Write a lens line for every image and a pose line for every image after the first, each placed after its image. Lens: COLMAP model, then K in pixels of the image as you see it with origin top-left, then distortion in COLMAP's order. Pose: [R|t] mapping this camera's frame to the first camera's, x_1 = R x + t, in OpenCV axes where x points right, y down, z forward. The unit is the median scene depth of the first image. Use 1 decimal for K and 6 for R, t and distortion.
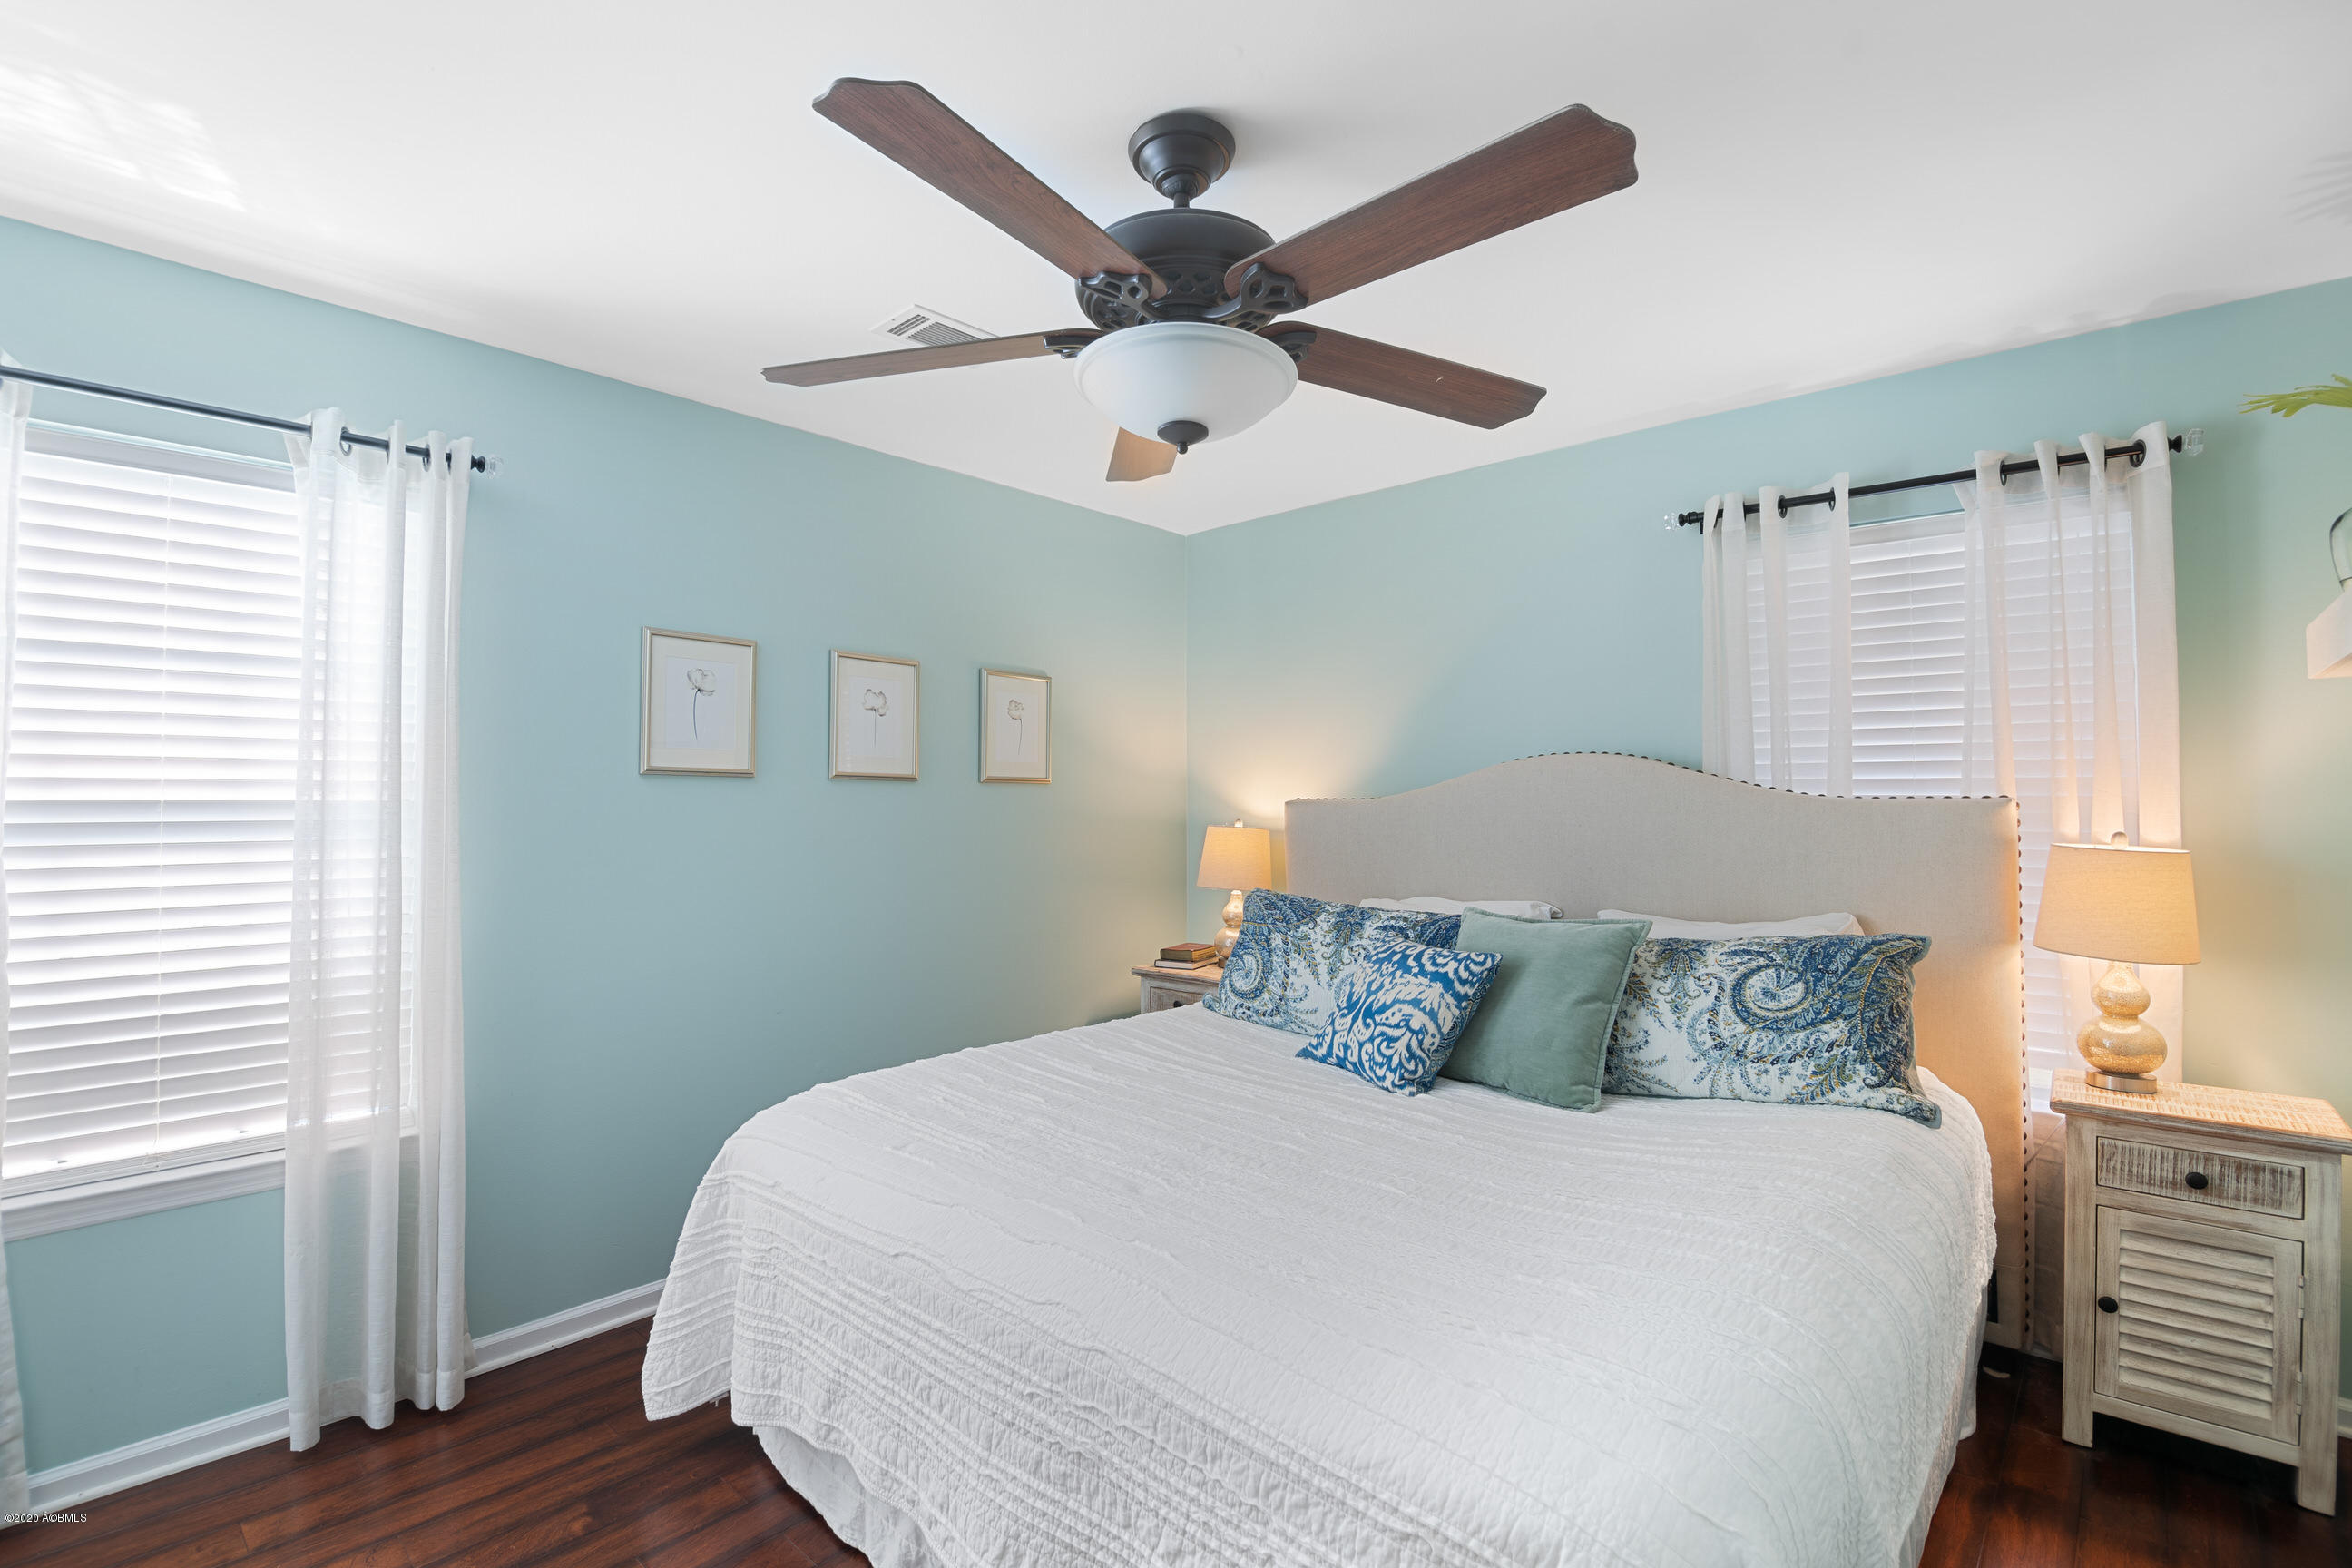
lens RADIAL K [[1063.0, 0, 1166.1], [0, 1063.0, 800.4], [0, 0, 1]] dist [0.000757, -0.000083]
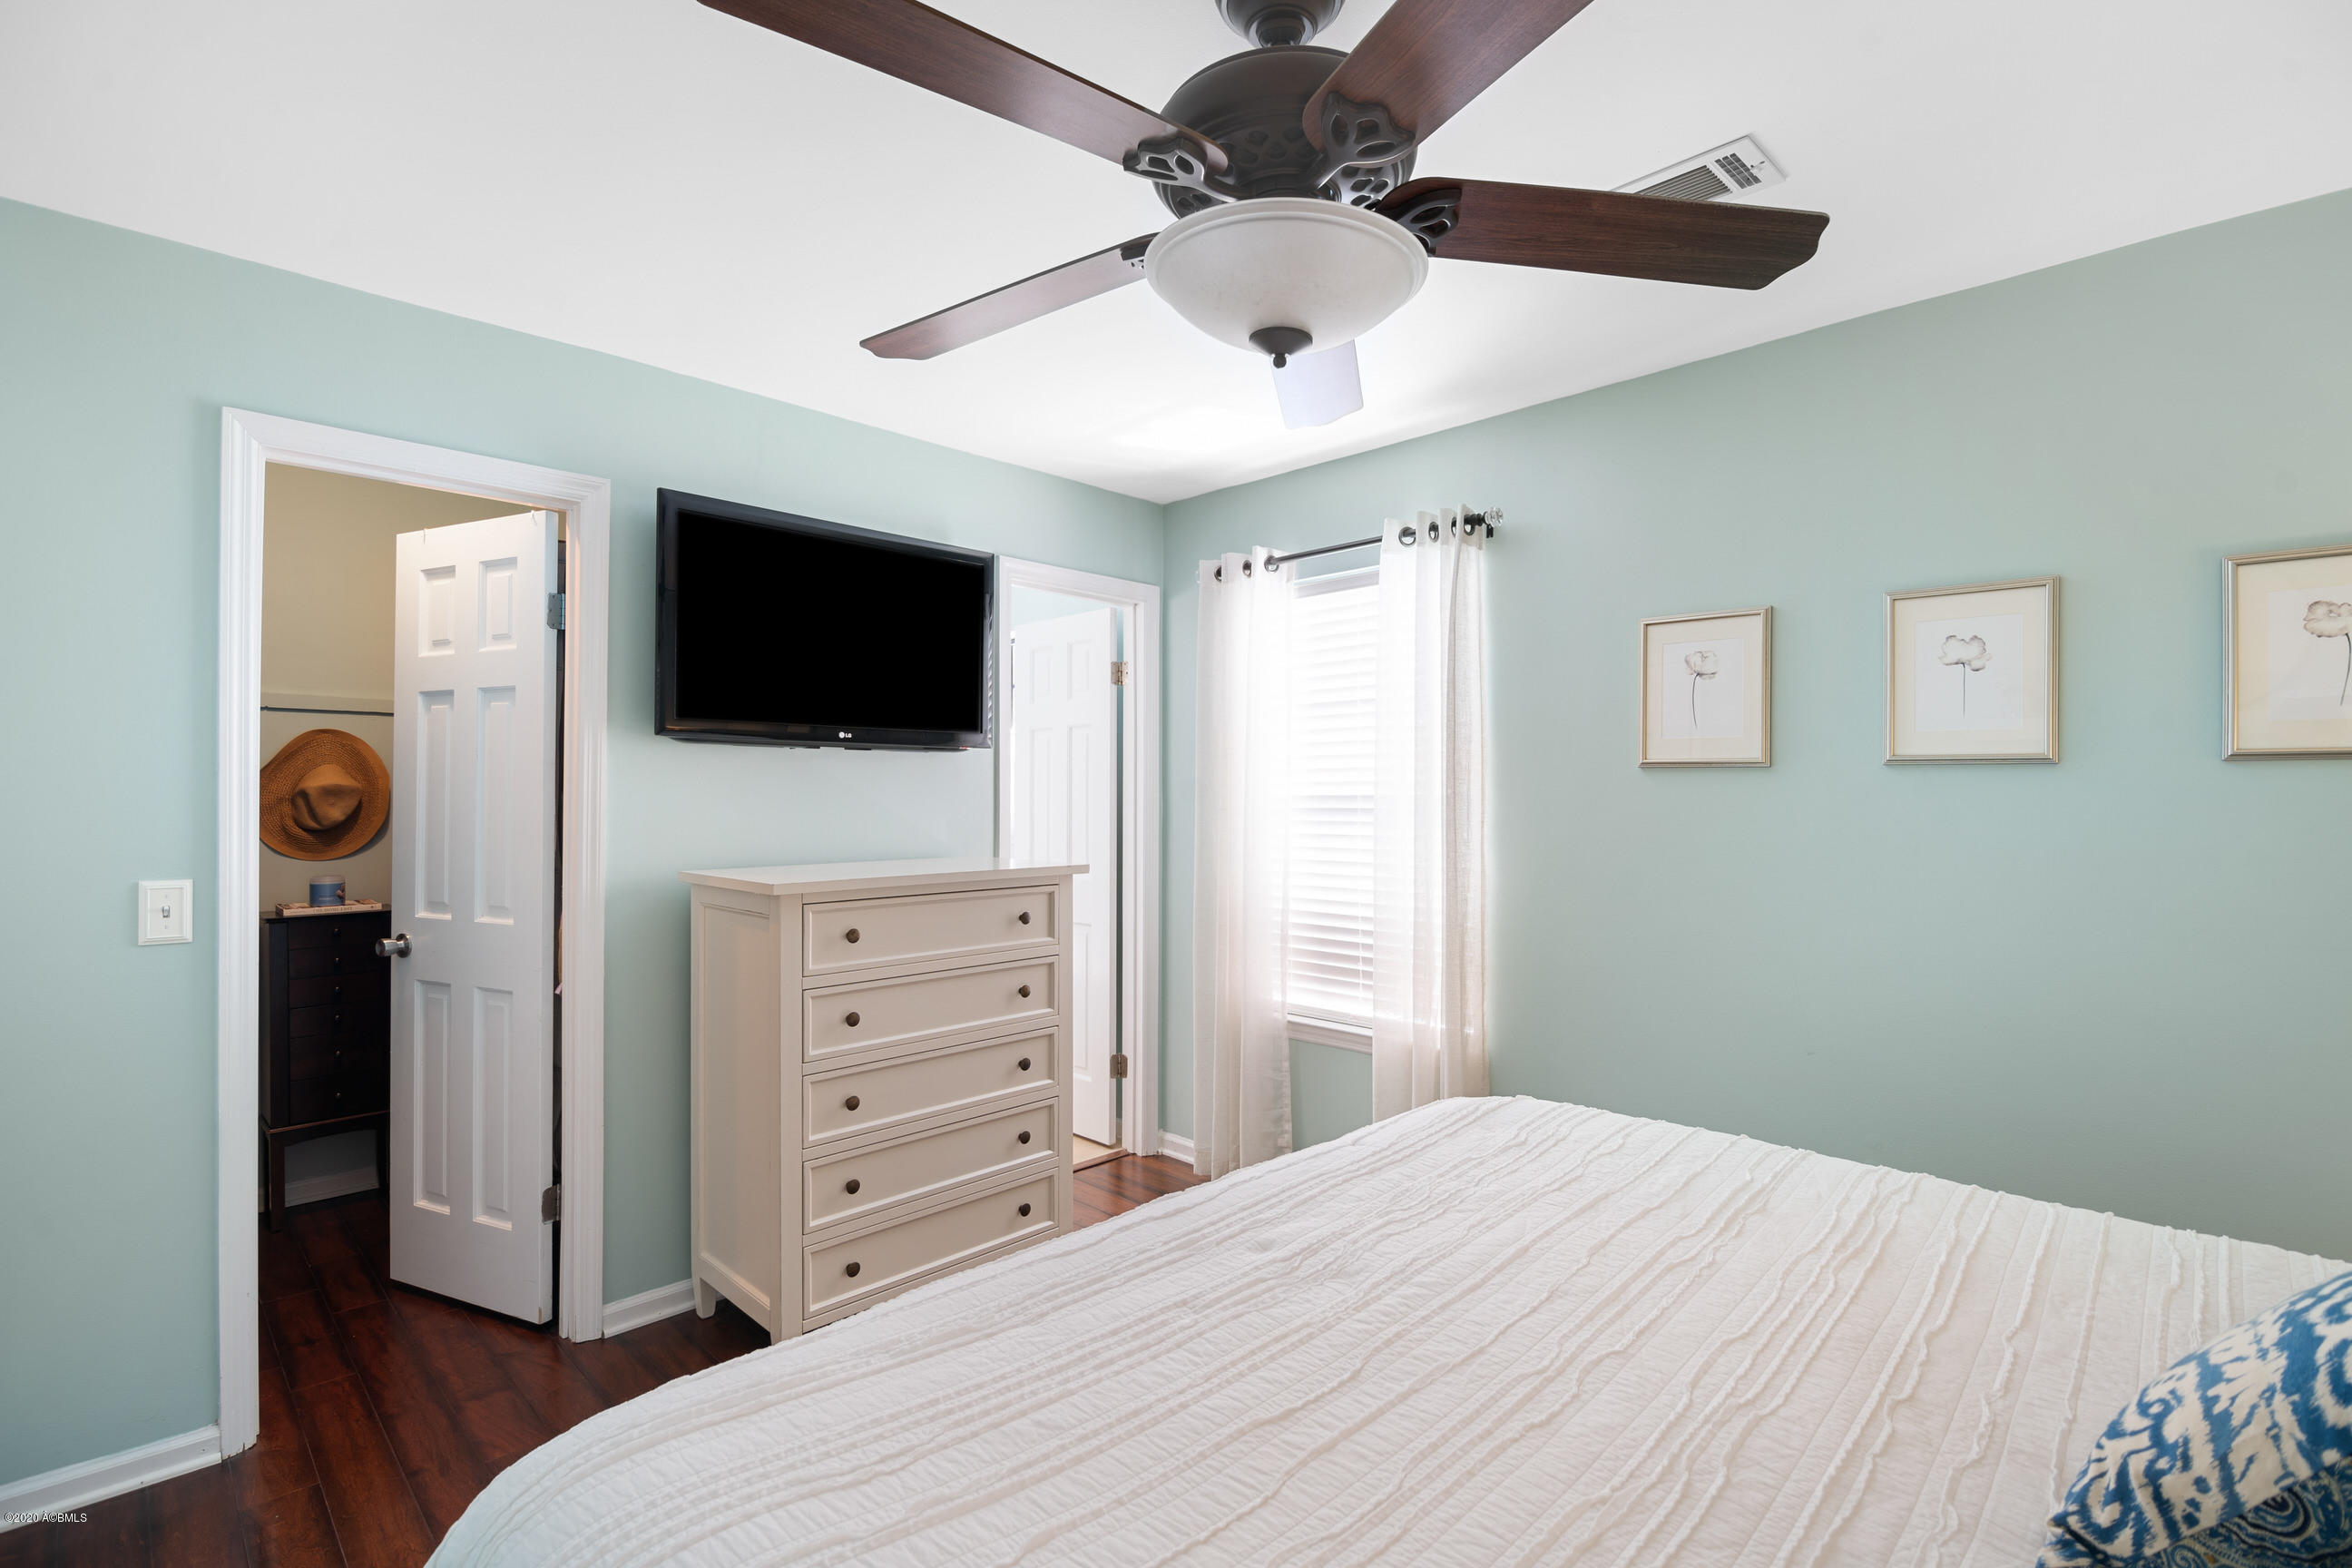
lens RADIAL K [[1089.0, 0, 1171.2], [0, 1089.0, 803.6], [0, 0, 1]] dist [-0.005008, -0.001106]
pose [[-0.041583, 0.007402, -0.999108, 0.602739], [0.000007, 0.999973, 0.007408, 0.000813], [0.999135, 0.000301, -0.041582, 0.677812]]
